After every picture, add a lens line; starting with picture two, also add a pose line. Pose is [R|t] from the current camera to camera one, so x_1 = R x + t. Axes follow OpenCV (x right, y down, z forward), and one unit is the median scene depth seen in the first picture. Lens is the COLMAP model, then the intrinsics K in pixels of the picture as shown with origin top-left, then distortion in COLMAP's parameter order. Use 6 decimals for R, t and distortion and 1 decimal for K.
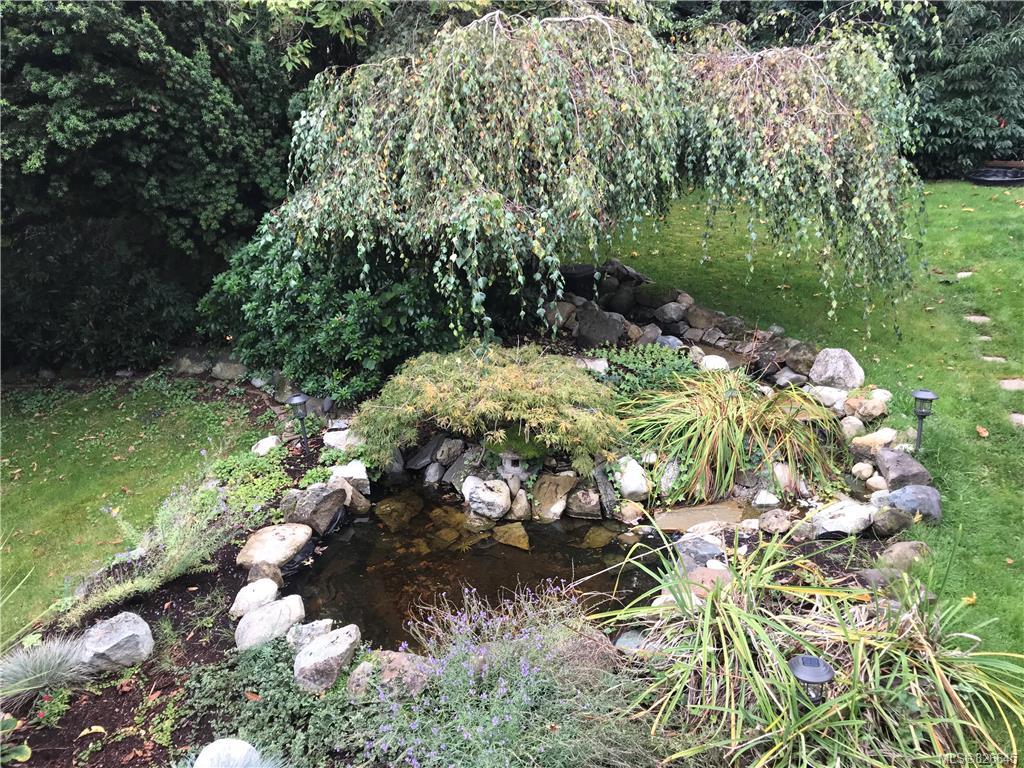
lens RADIAL K [[833.2, 0, 511.9], [0, 833.2, 383.3], [0, 0, 1]] dist [0.027690, -0.022124]
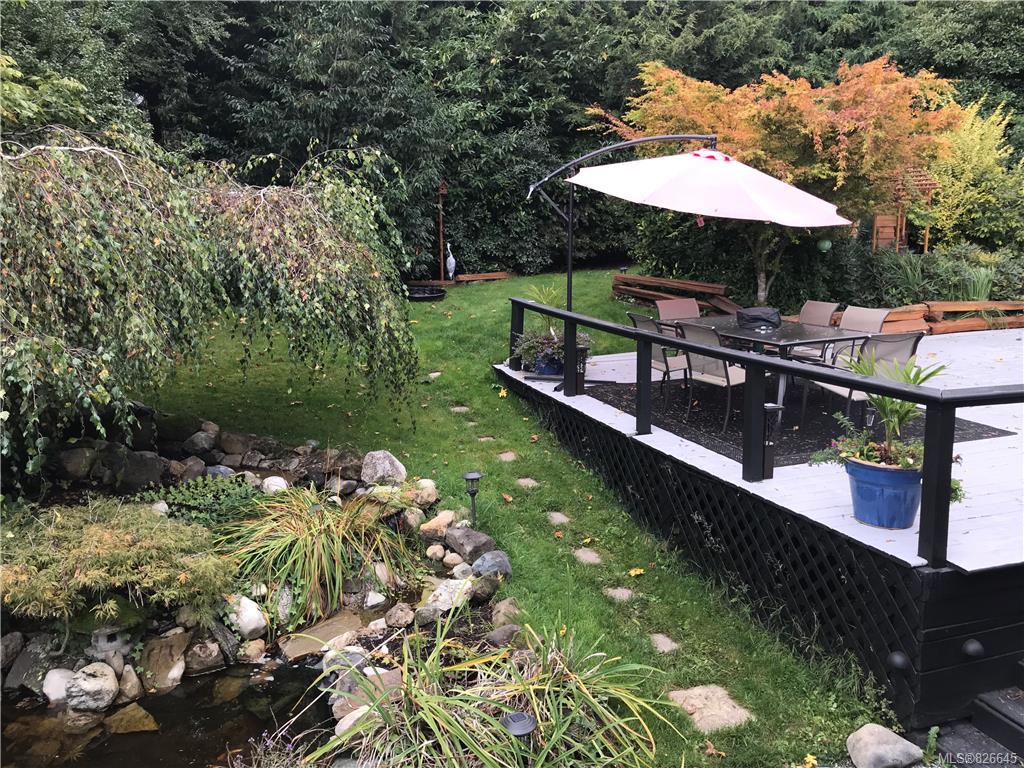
lens RADIAL K [[833.2, 0, 515.4], [0, 833.2, 382.1], [0, 0, 1]] dist [0.027690, -0.022124]
pose [[0.770494, -0.107032, 0.628397, -0.192191], [0.192728, 0.978781, -0.069598, -0.022686], [-0.607614, 0.174734, 0.774773, 0.019317]]
